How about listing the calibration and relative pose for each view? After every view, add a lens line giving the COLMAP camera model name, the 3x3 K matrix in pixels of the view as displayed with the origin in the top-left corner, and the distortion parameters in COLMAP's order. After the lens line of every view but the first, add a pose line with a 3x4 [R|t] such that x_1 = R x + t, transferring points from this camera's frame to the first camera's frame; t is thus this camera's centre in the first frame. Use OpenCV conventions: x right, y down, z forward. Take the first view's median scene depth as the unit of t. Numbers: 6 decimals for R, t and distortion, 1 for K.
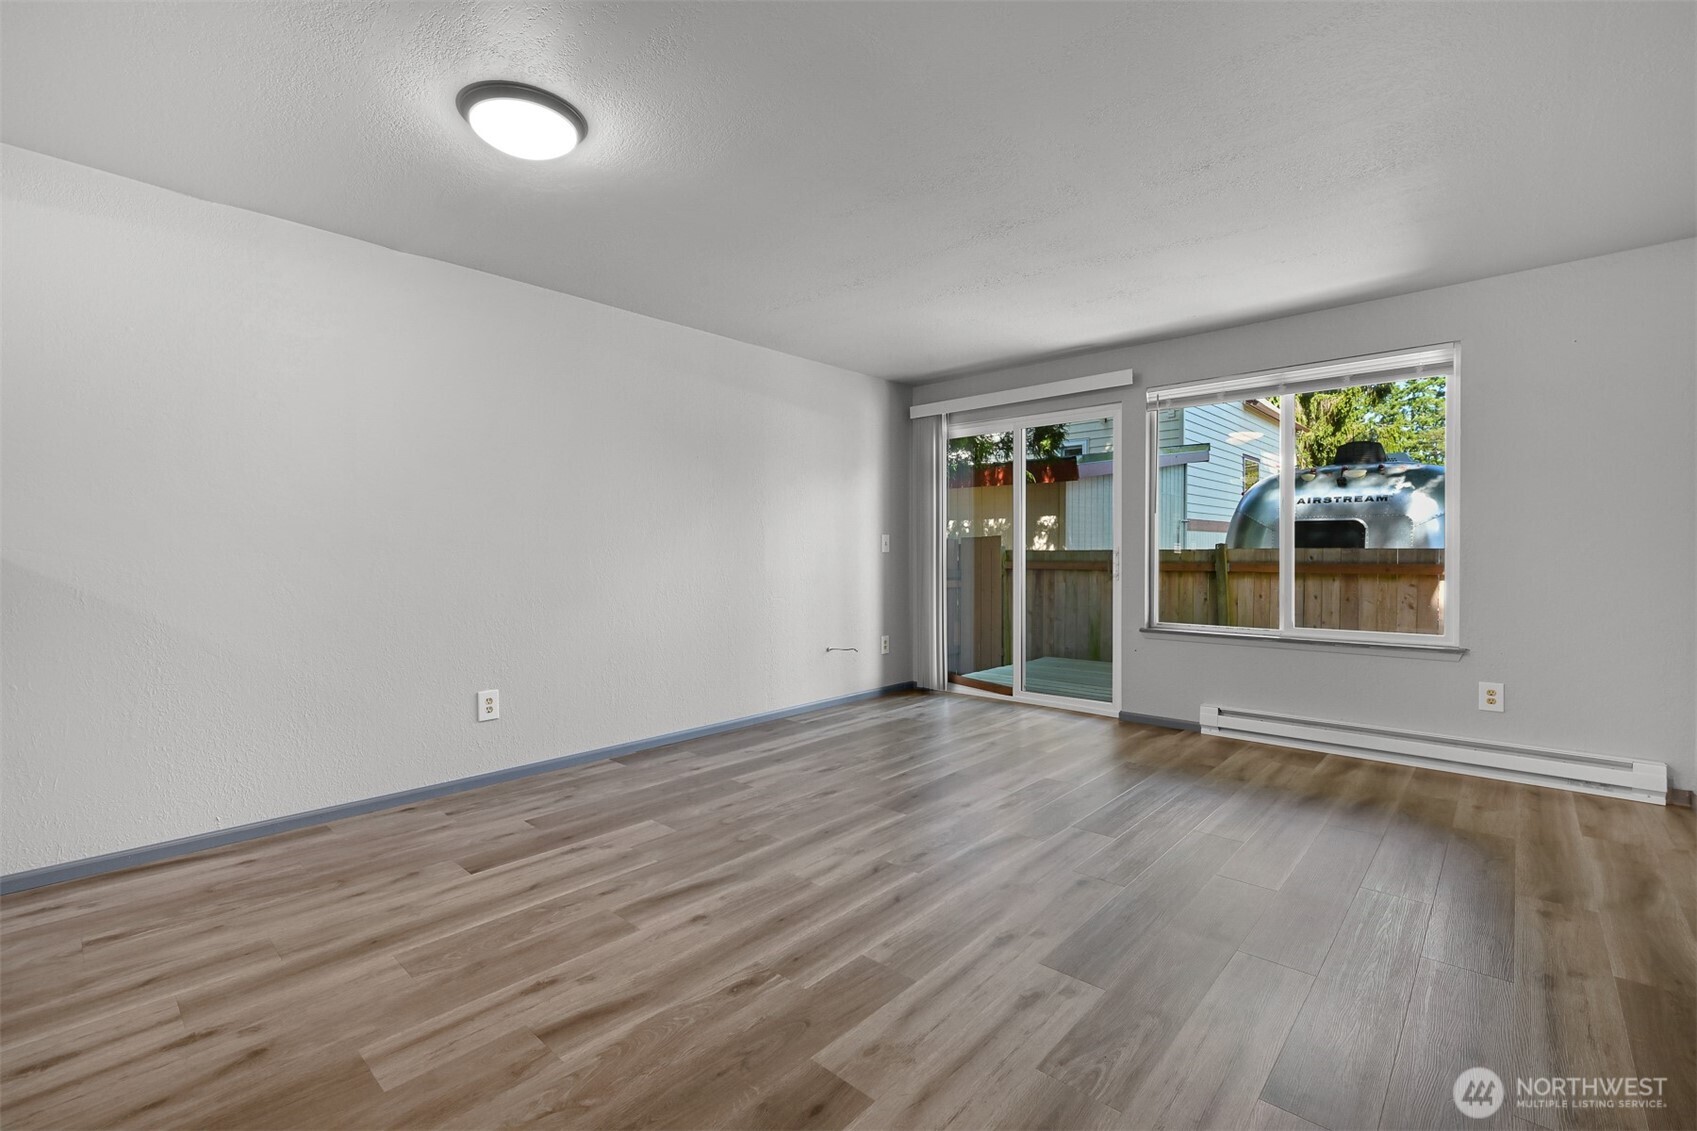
lens RADIAL K [[733.6, 0, 858.8], [0, 733.6, 562.7], [0, 0, 1]] dist [0.000772, 0.000408]
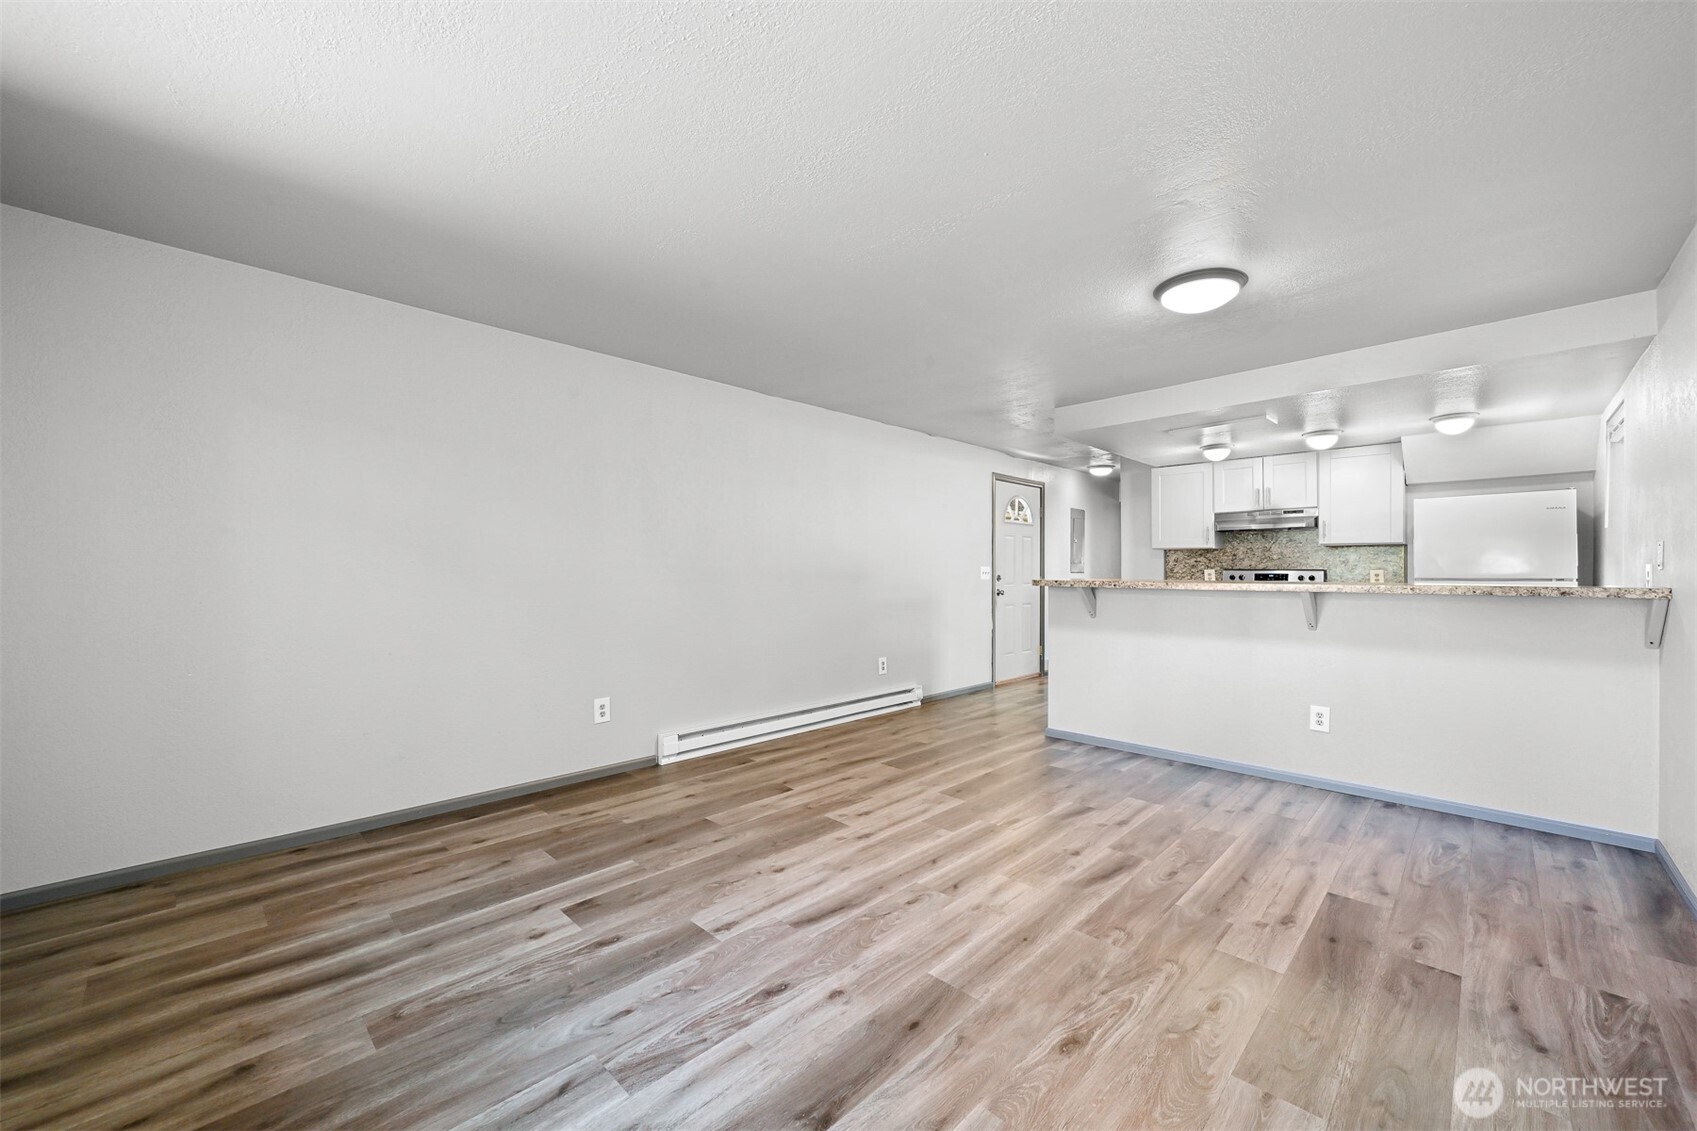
lens RADIAL K [[660.3, 0, 864.1], [0, 660.3, 569.7], [0, 0, 1]] dist [-0.001259, -0.000105]
pose [[-0.999677, -0.005022, 0.024924, 0.100985], [-0.004752, 0.999930, 0.010860, -0.044980], [-0.024977, 0.010738, -0.999630, 1.461946]]
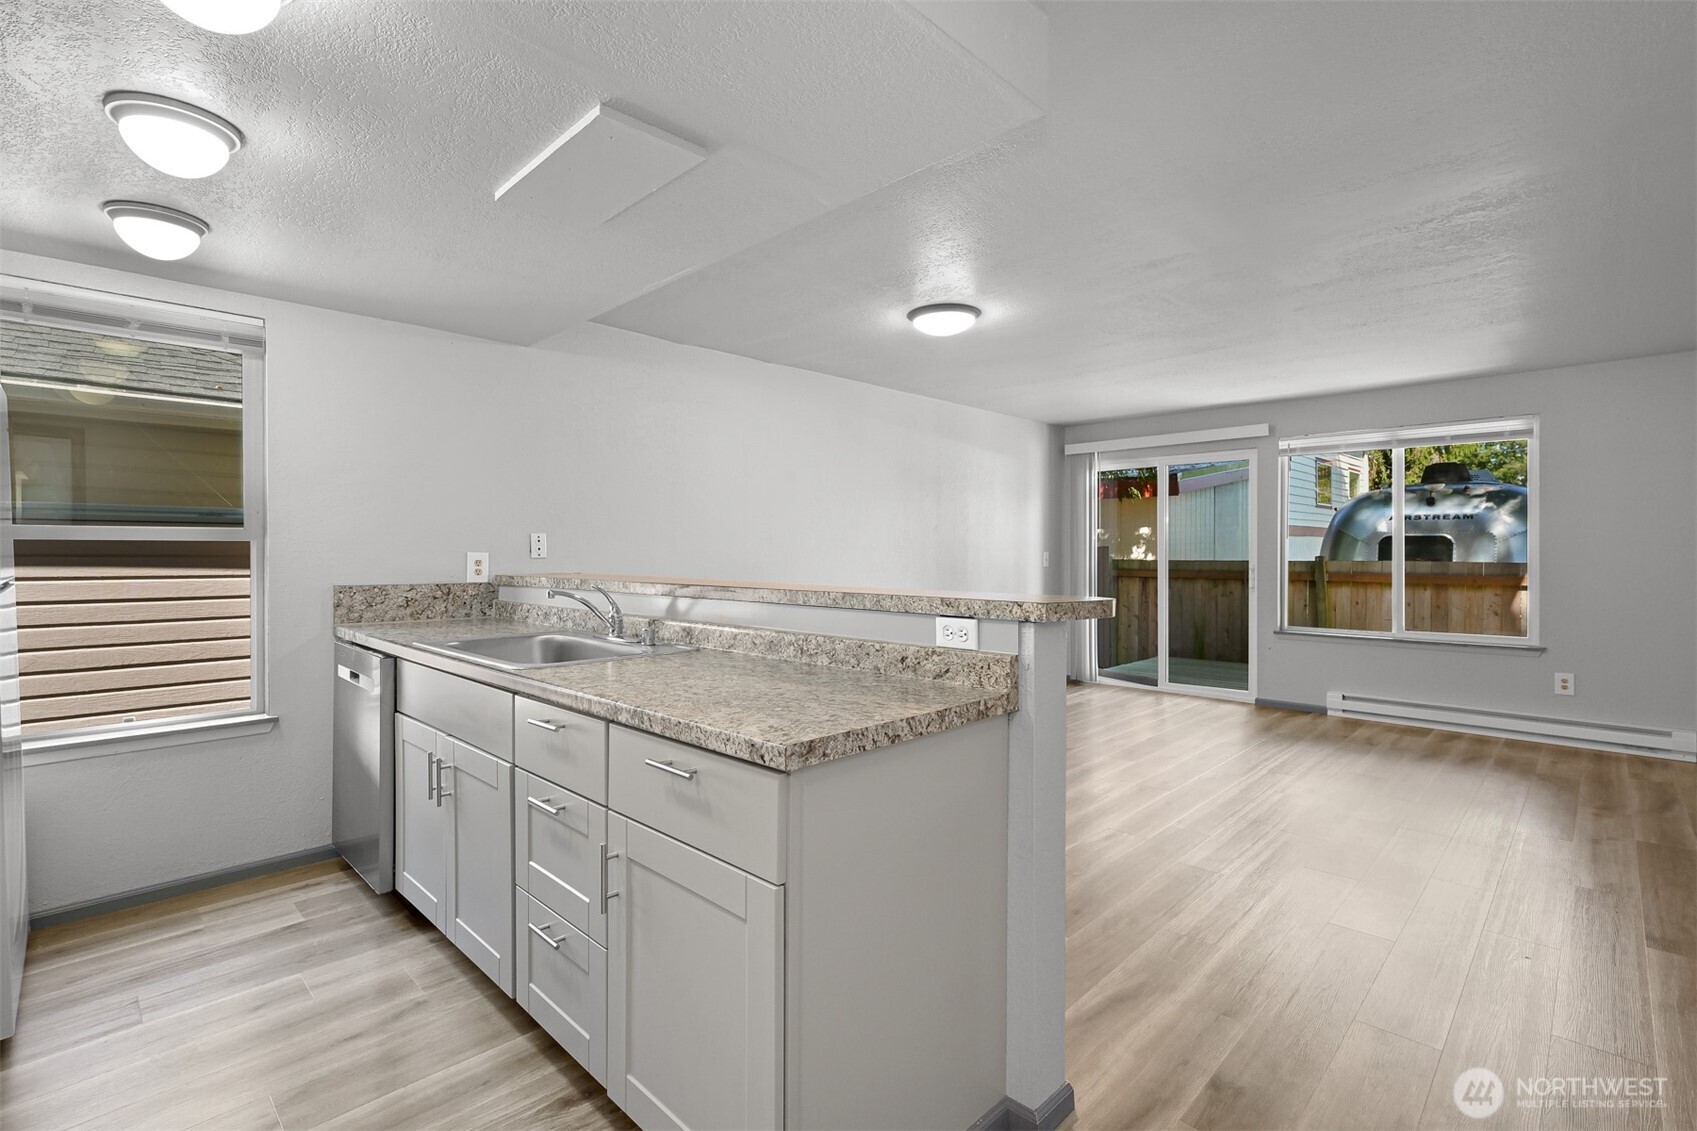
lens RADIAL K [[773.7, 0, 854.5], [0, 773.7, 555.3], [0, 0, 1]] dist [-0.000724, -0.000055]
pose [[0.999234, 0.000824, -0.039116, -0.373651], [-0.001105, 0.999974, -0.007152, -0.038602], [0.039109, 0.007189, 0.999209, -0.457226]]
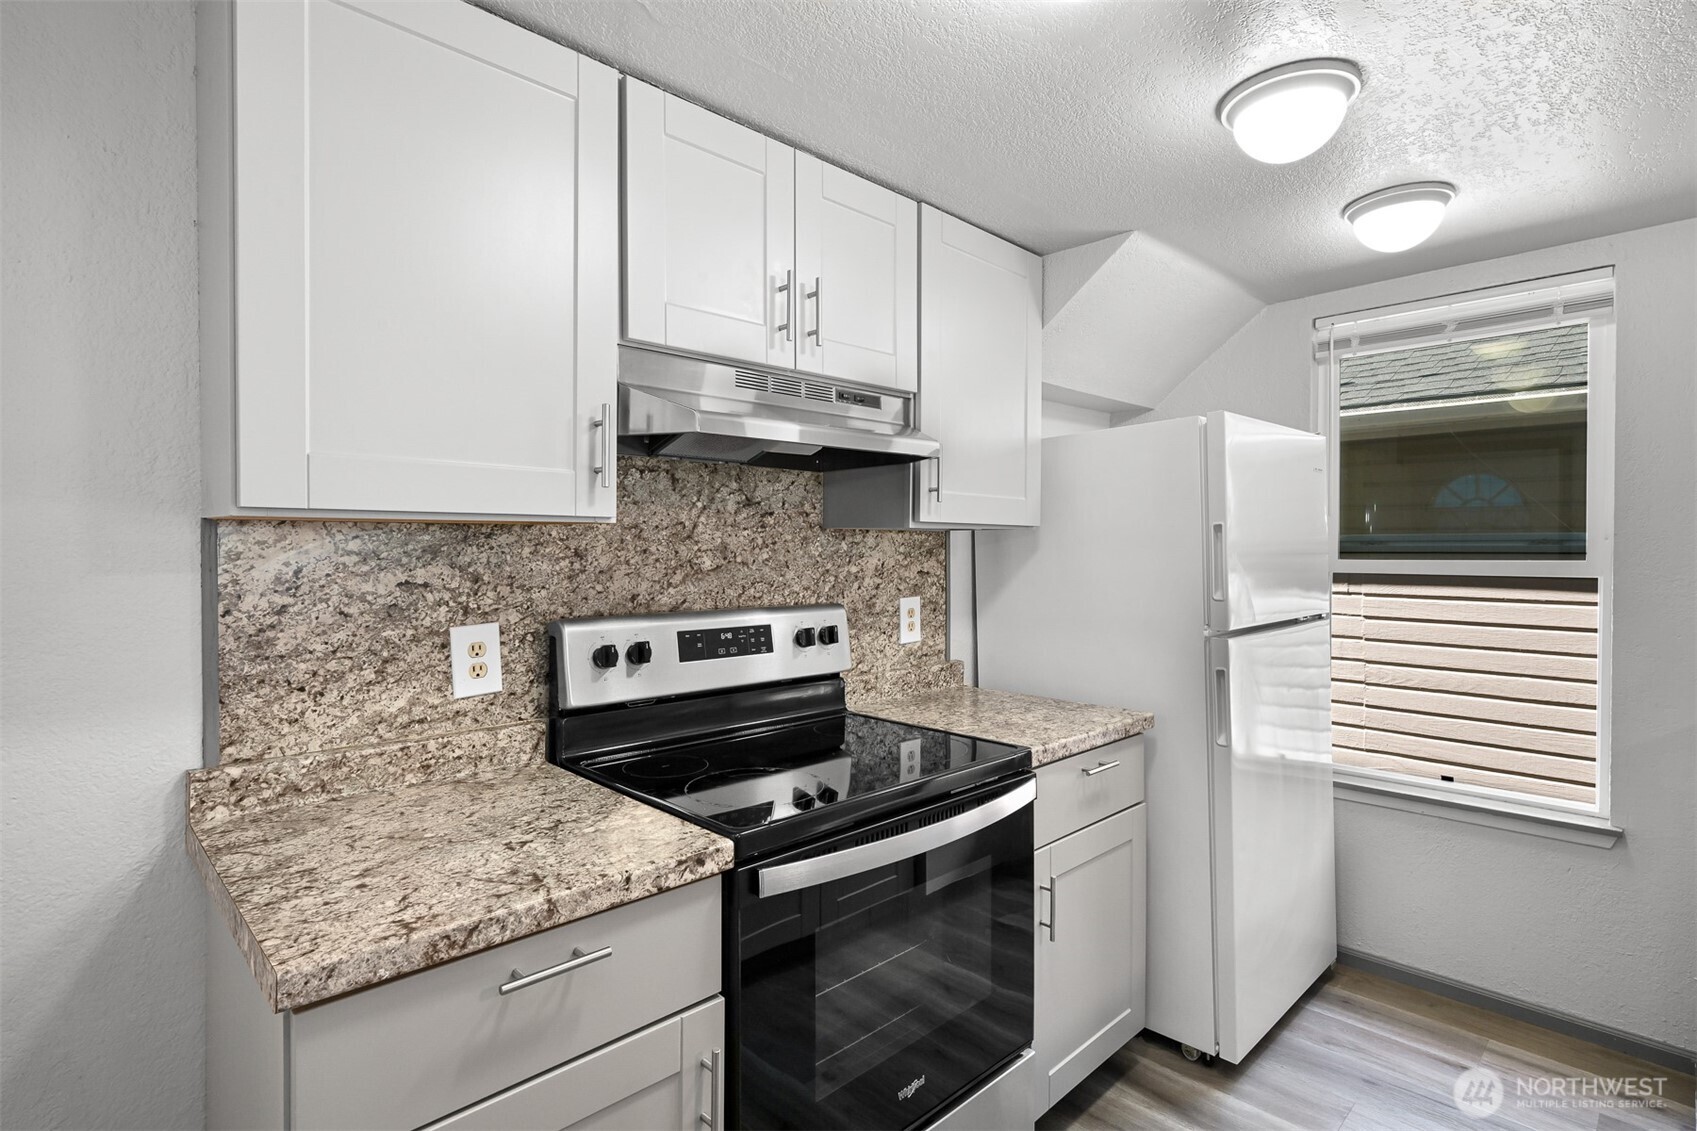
lens RADIAL K [[831.5, 0, 846.1], [0, 831.5, 557.6], [0, 0, 1]] dist [-0.002024, 0.000262]
pose [[-0.066278, 0.011088, -0.997740, -0.368529], [-0.013433, 0.999838, 0.012004, -0.076608], [0.997711, 0.014198, -0.066118, -0.177302]]
